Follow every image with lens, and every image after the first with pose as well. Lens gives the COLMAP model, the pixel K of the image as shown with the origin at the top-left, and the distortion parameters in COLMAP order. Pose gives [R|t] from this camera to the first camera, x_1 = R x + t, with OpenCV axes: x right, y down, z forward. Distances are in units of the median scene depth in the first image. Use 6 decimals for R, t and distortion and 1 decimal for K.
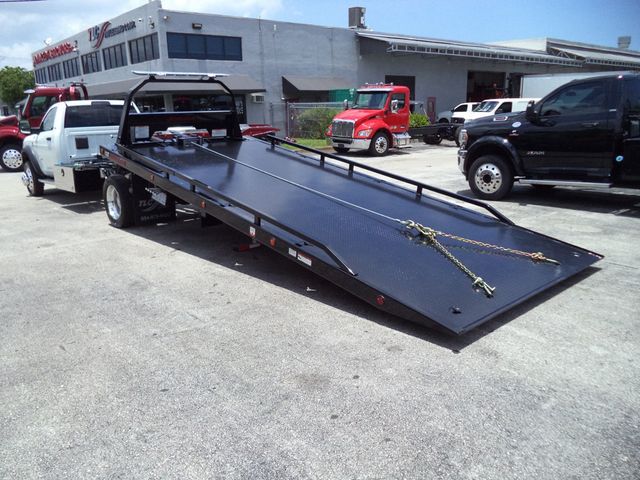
lens RADIAL K [[519.3, 0, 325.9], [0, 519.3, 239.7], [0, 0, 1]] dist [-0.027942, -0.000998]
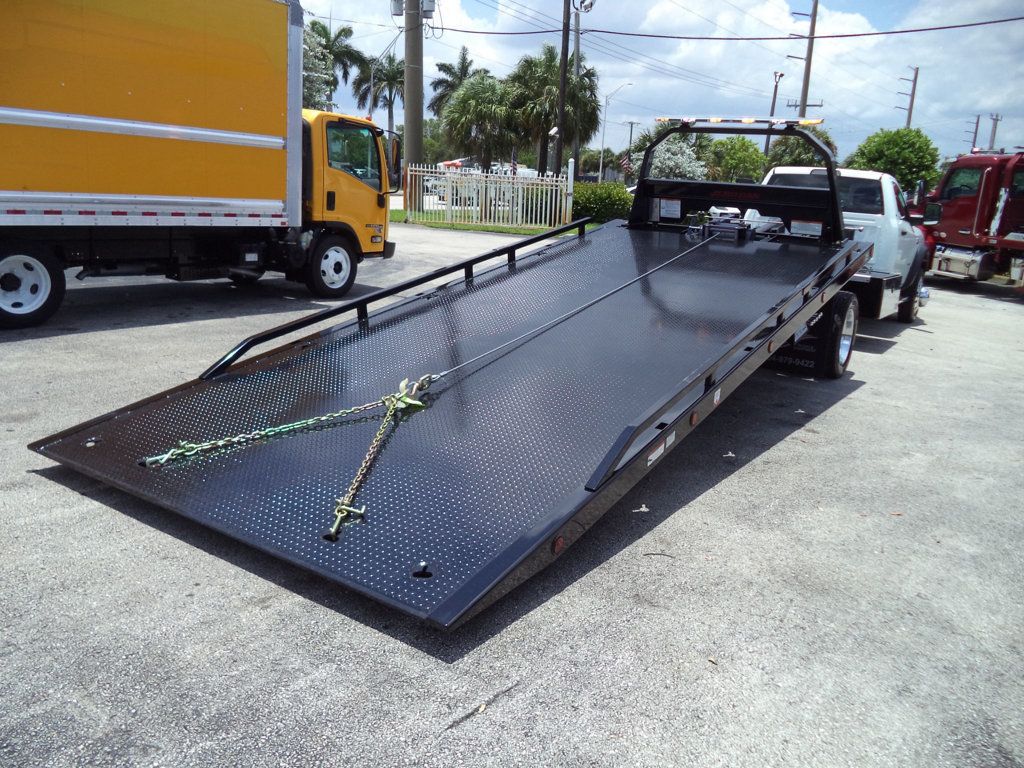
lens RADIAL K [[830.9, 0, 514.9], [0, 830.9, 392.2], [0, 0, 1]] dist [-0.027942, -0.000998]
pose [[0.236386, 0.281340, -0.930037, 0.206315], [-0.299343, 0.931696, 0.205758, -0.047189], [0.924400, 0.229762, 0.304457, 0.174454]]
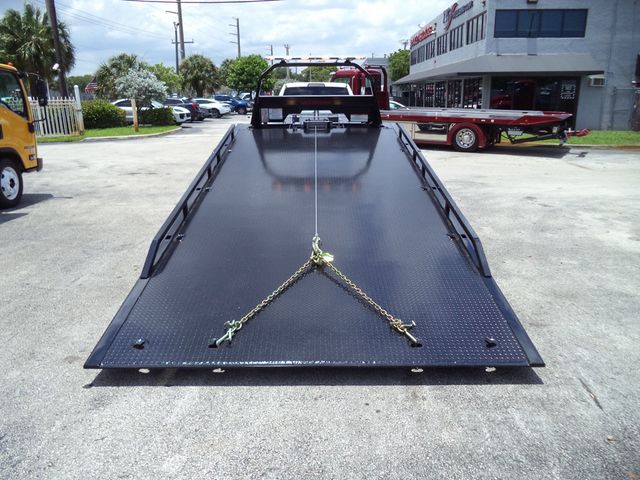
lens RADIAL K [[519.3, 0, 321.9], [0, 519.3, 247.5], [0, 0, 1]] dist [-0.027942, -0.000998]
pose [[0.741250, 0.205909, -0.638866, 0.144291], [-0.175093, 0.978148, 0.112108, -0.024039], [0.647990, 0.028761, 0.761106, 0.082329]]
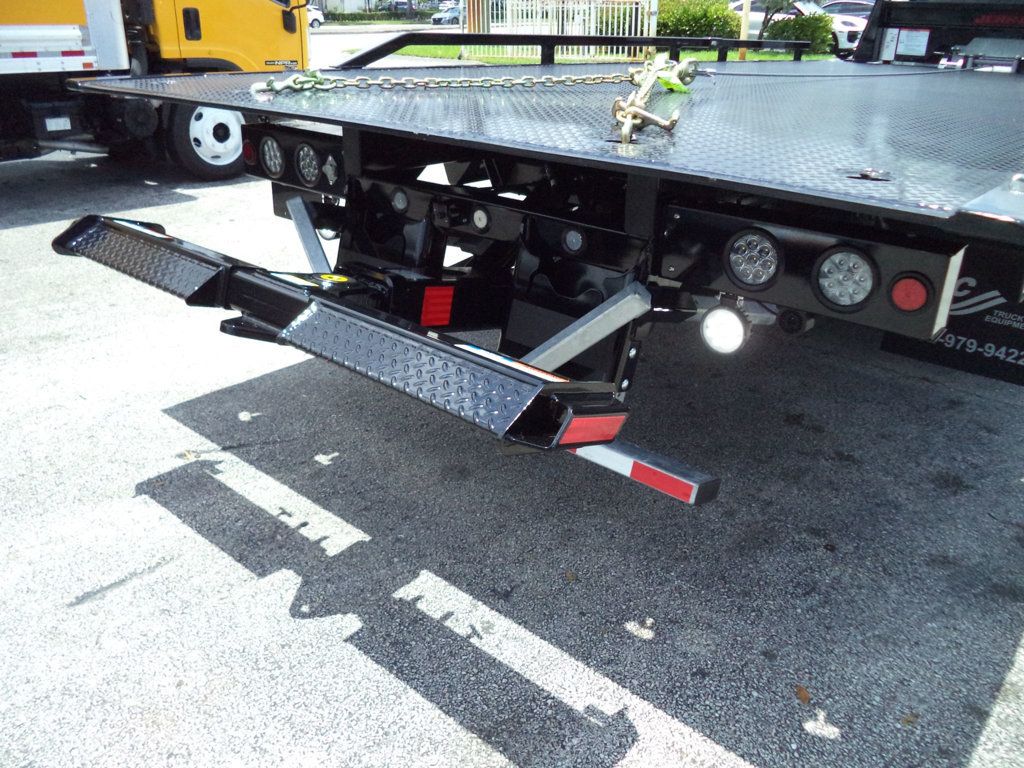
lens RADIAL K [[830.9, 0, 510.8], [0, 830.9, 385.7], [0, 0, 1]] dist [-0.027942, -0.000998]
pose [[0.114896, 0.442227, -0.889514, 0.064818], [-0.259763, 0.877662, 0.402782, -0.053875], [0.958813, 0.184785, 0.215714, 0.253693]]
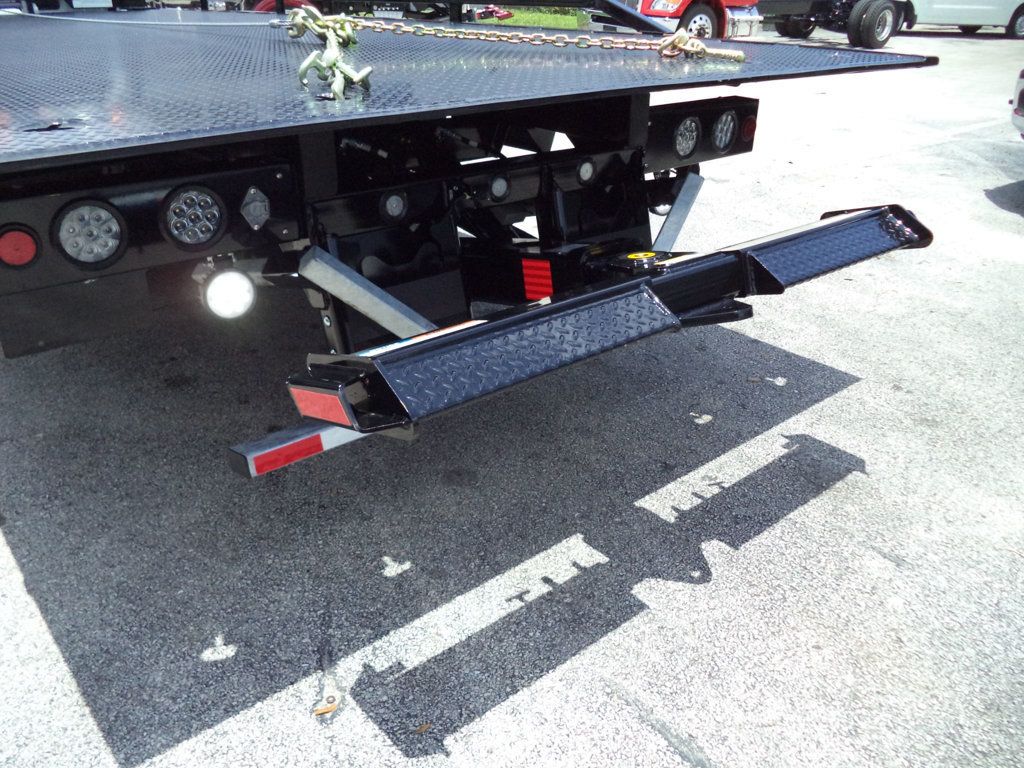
lens RADIAL K [[830.9, 0, 515.2], [0, 830.9, 362.6], [0, 0, 1]] dist [-0.027942, -0.000998]
pose [[0.998033, 0.057887, -0.024058, -0.017280], [-0.051707, 0.977157, 0.206131, -0.033001], [0.035441, -0.204481, 0.978229, 0.179498]]
